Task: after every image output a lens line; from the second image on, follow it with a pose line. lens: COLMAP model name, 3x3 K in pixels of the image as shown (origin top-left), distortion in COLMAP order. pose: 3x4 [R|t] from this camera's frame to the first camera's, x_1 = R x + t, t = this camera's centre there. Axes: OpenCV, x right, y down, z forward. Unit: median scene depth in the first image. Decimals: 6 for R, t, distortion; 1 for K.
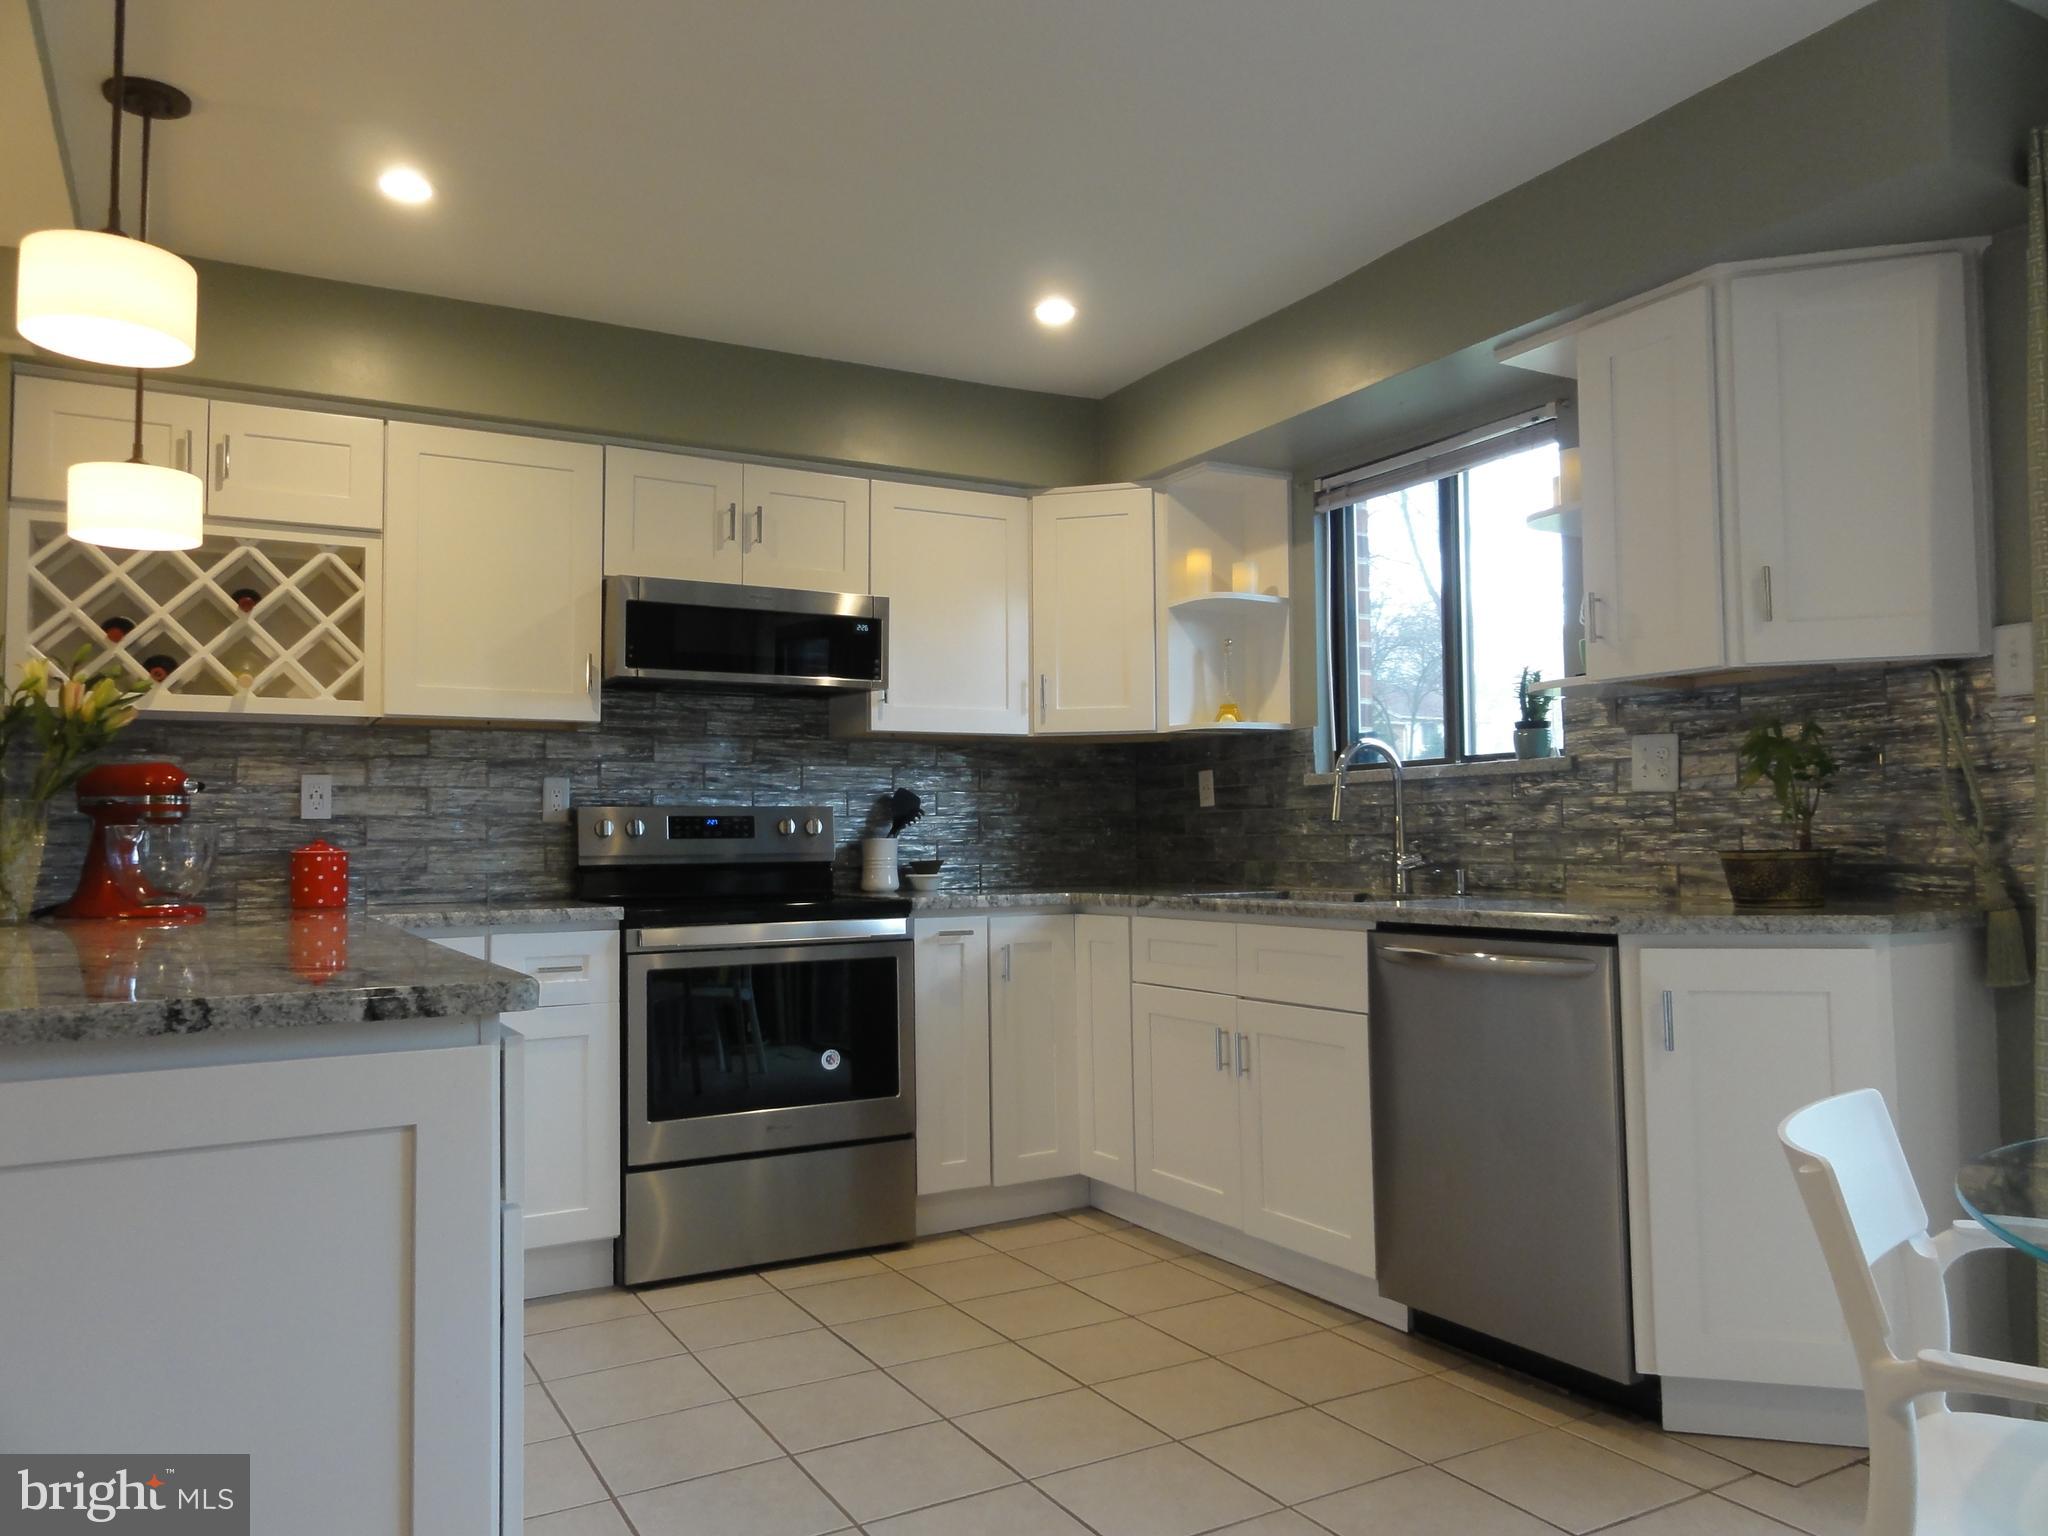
lens RADIAL K [[1448.4, 0, 1024.0], [0, 1448.4, 768.0], [0, 0, 1]] dist [-0.004129, 0.001007]
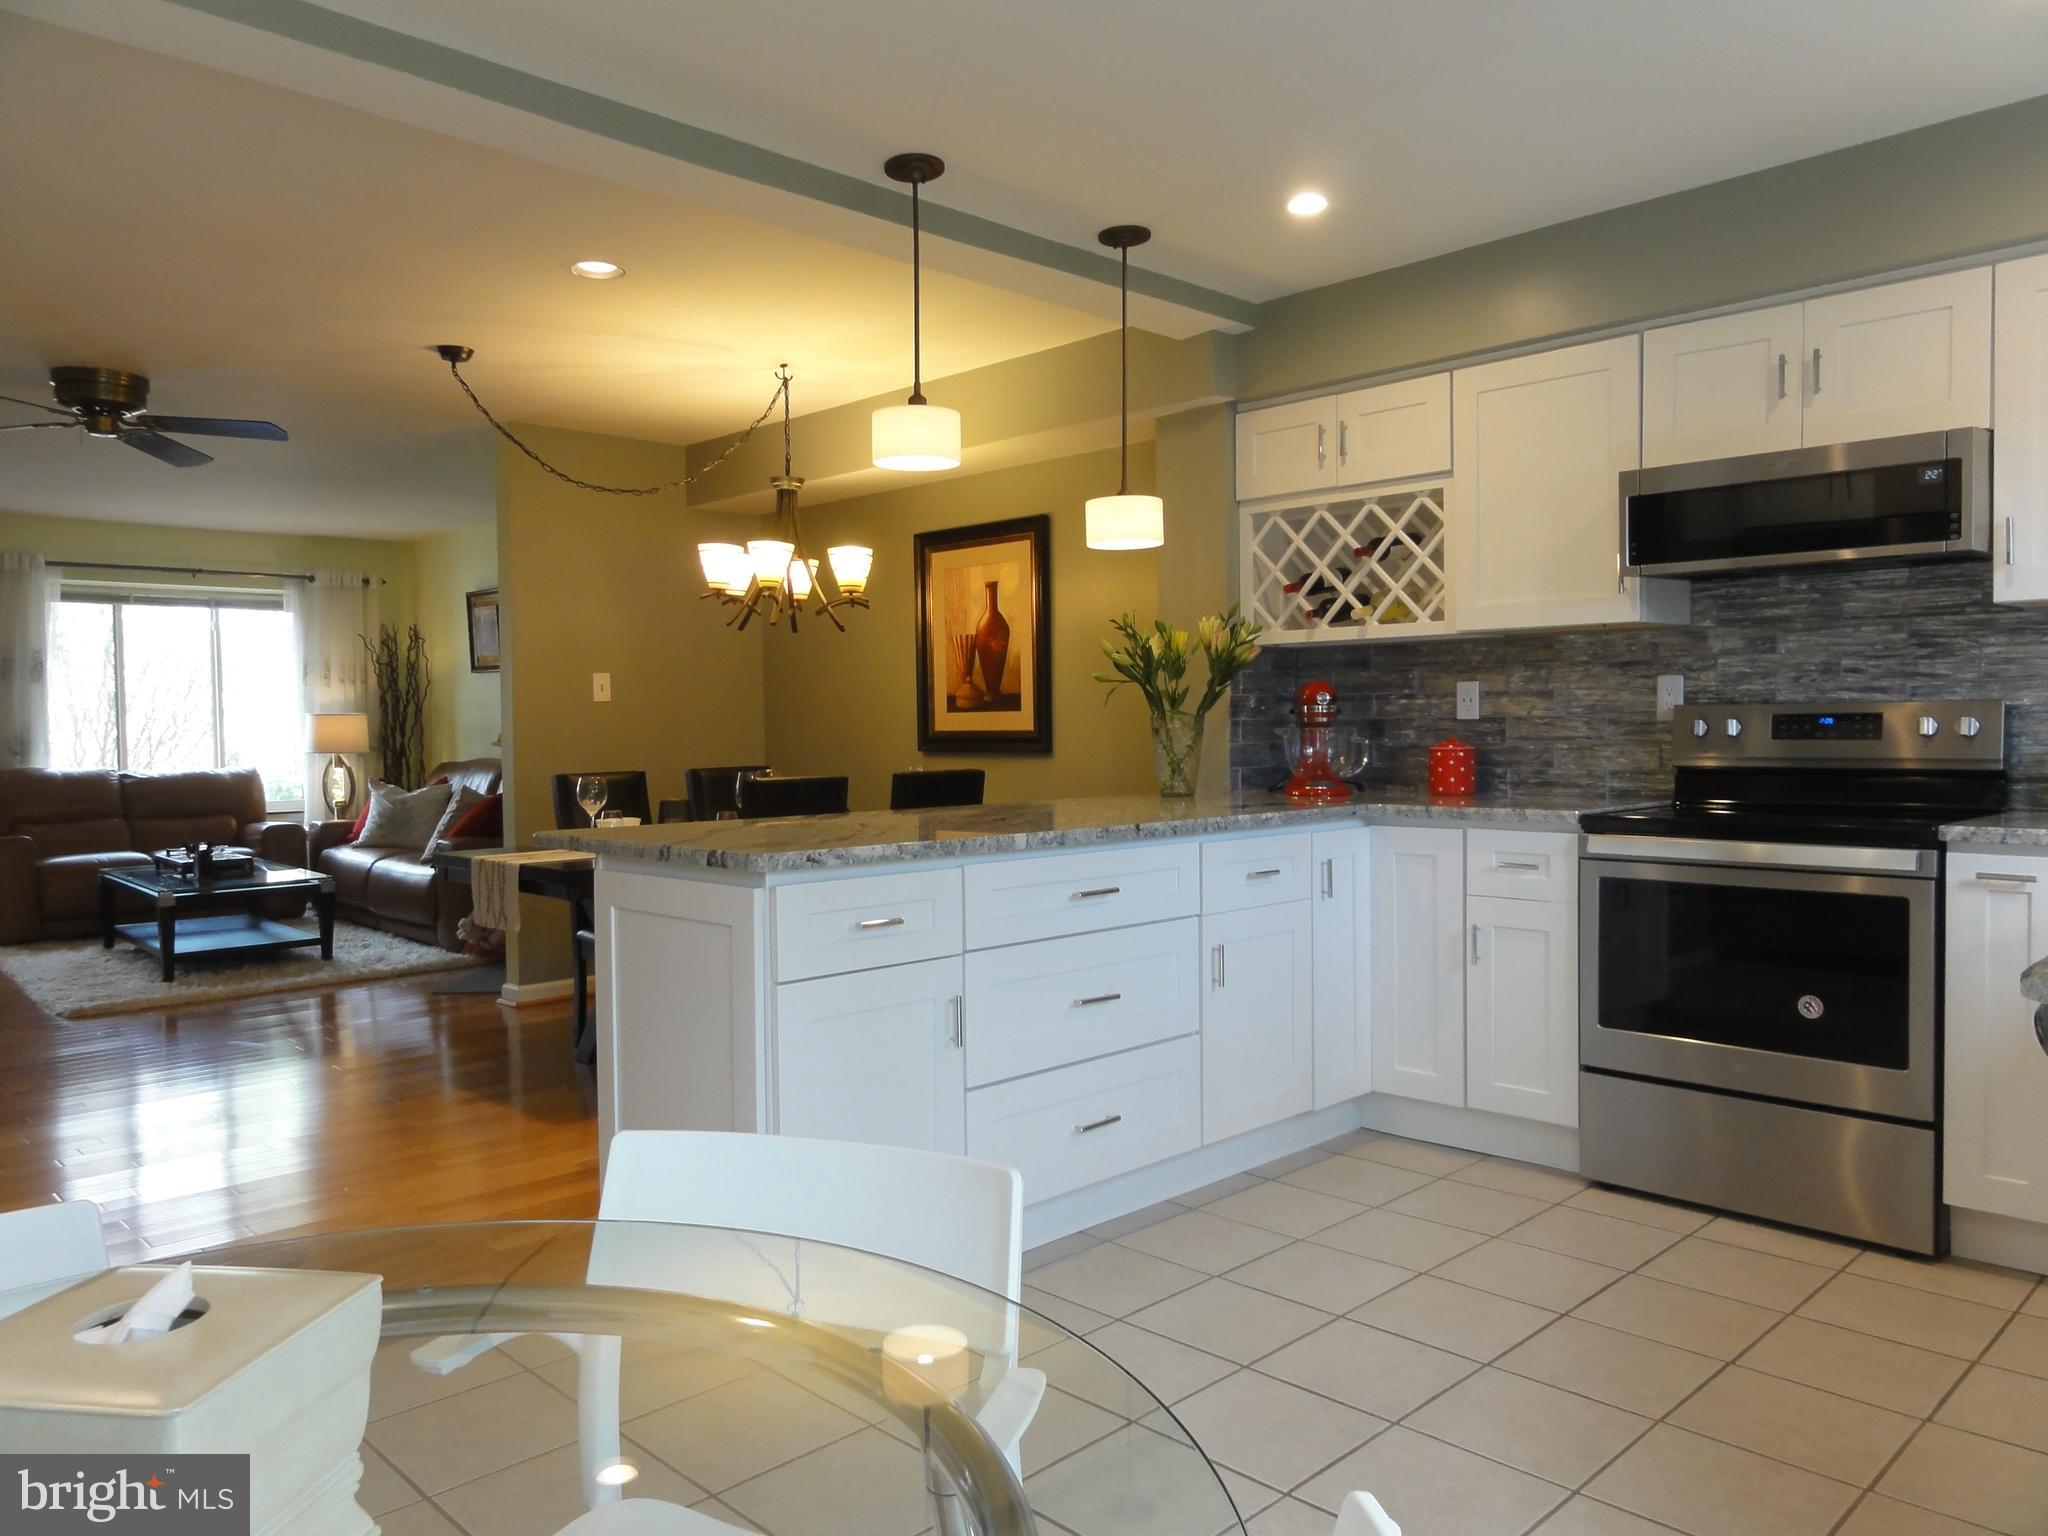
lens RADIAL K [[1448.4, 0, 1024.0], [0, 1448.4, 768.0], [0, 0, 1]] dist [-0.004129, 0.001007]
pose [[0.257405, 0.040428, -0.965458, 0.544836], [0.059297, 0.996581, 0.057541, -0.014108], [0.964482, -0.072060, 0.254128, 0.339680]]
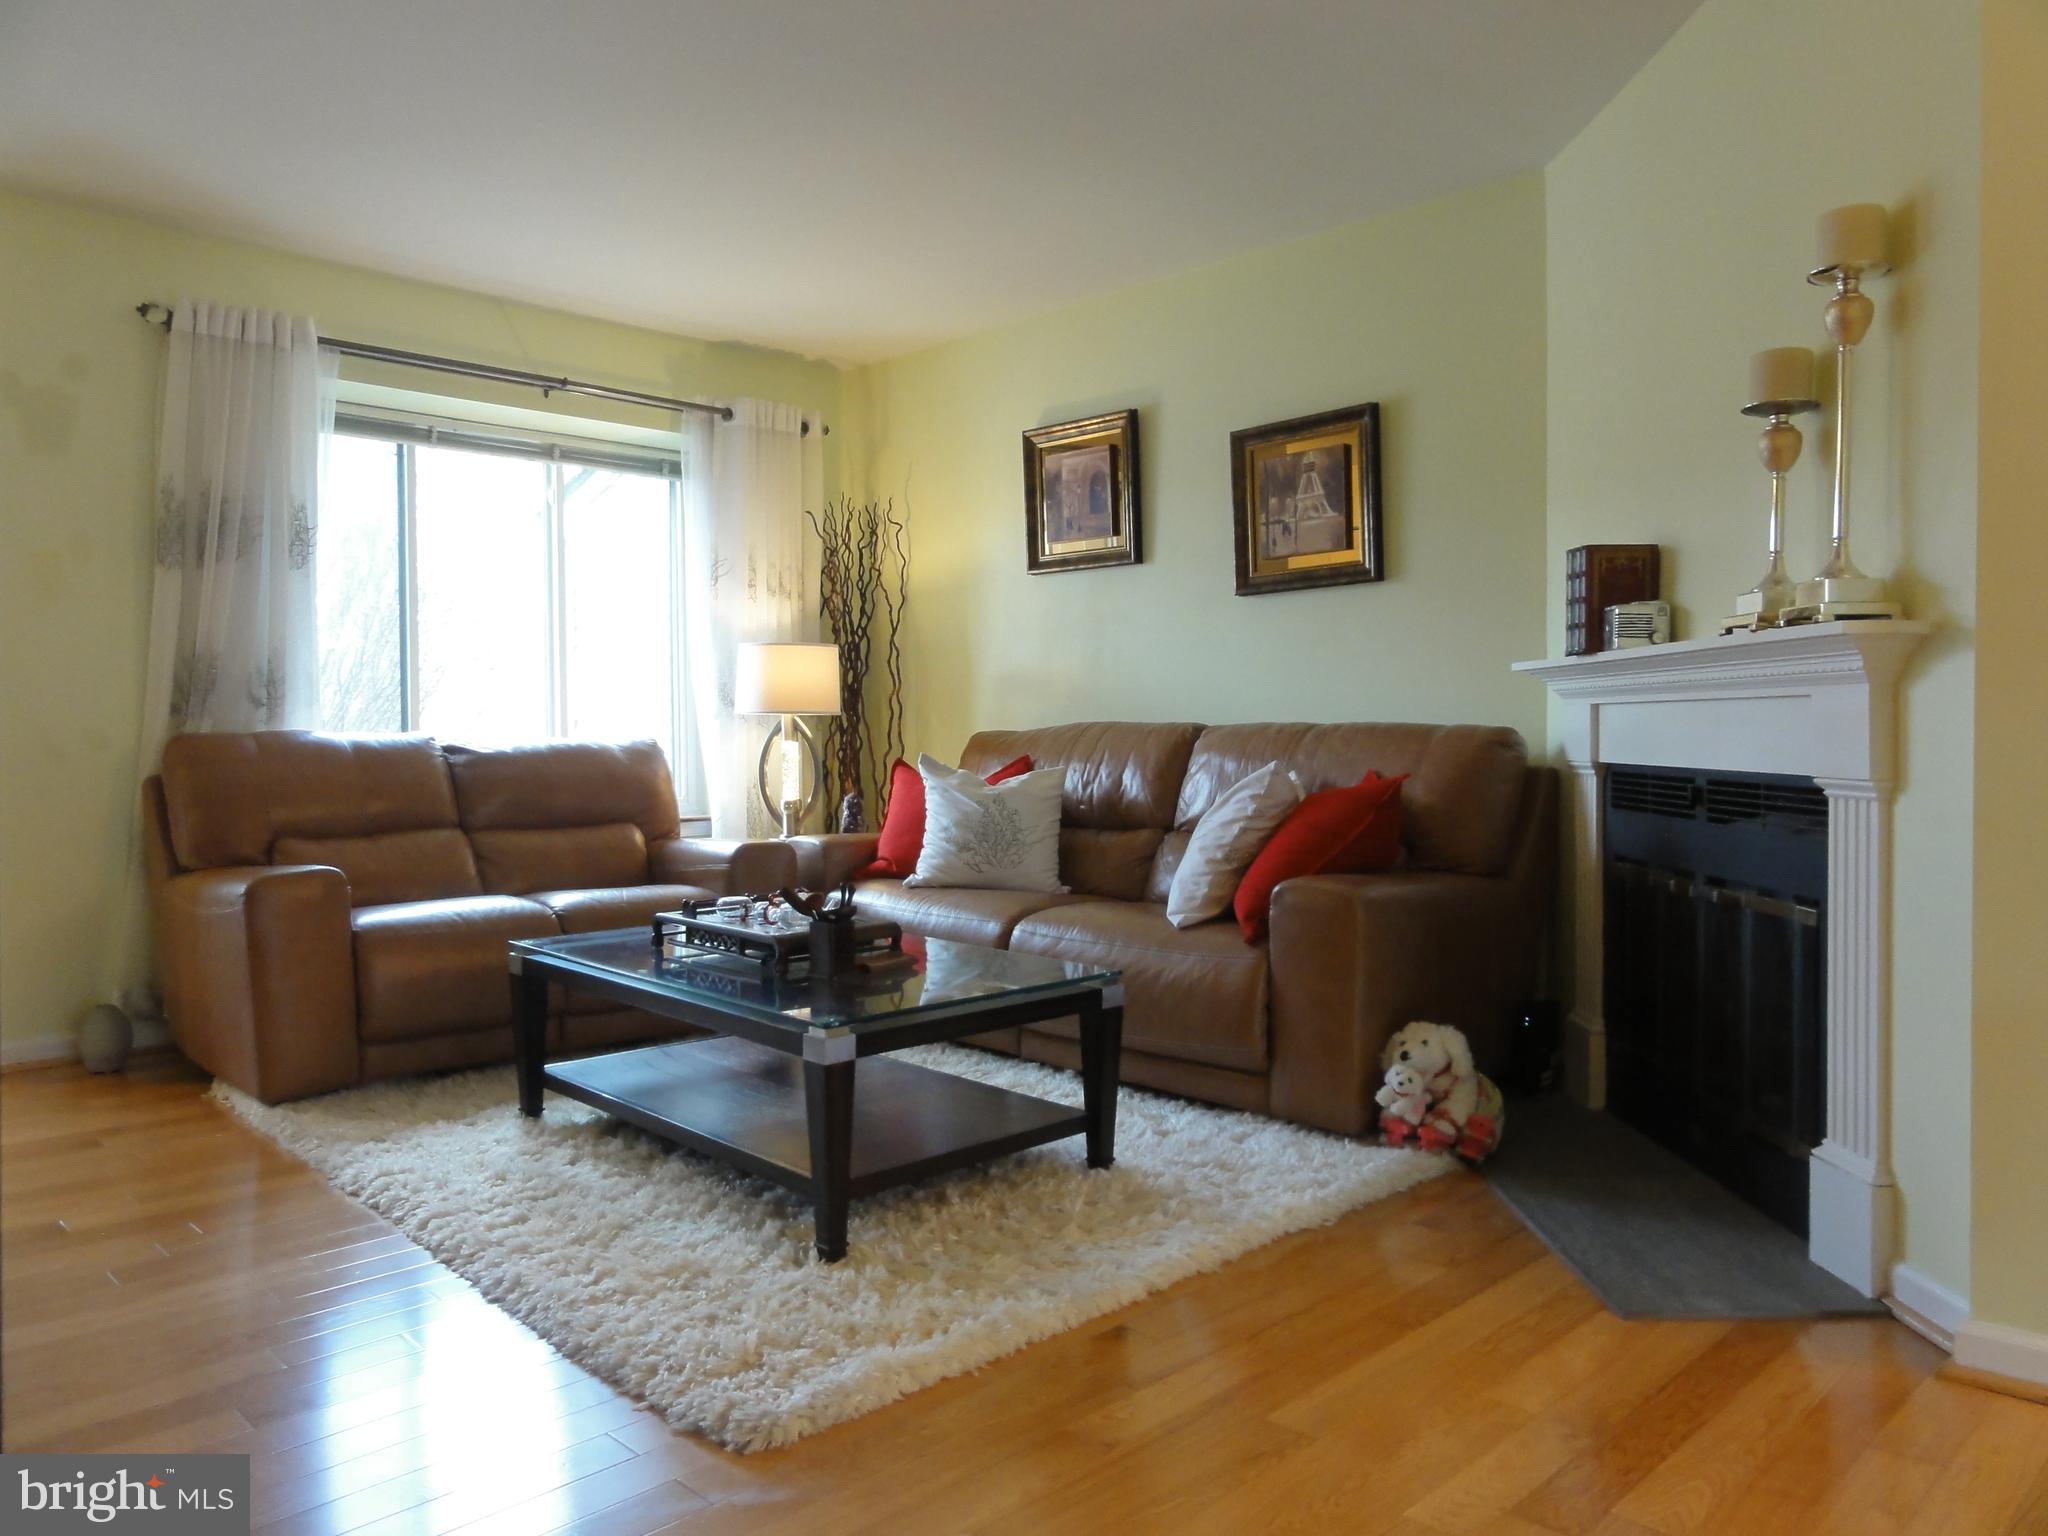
lens RADIAL K [[1448.4, 0, 1024.0], [0, 1448.4, 768.0], [0, 0, 1]] dist [-0.004129, 0.001007]
pose [[0.258820, 0.033526, -0.965344, -0.731683], [0.054535, 0.997296, 0.049257, 0.027790], [0.964385, -0.065393, 0.256292, -0.302006]]
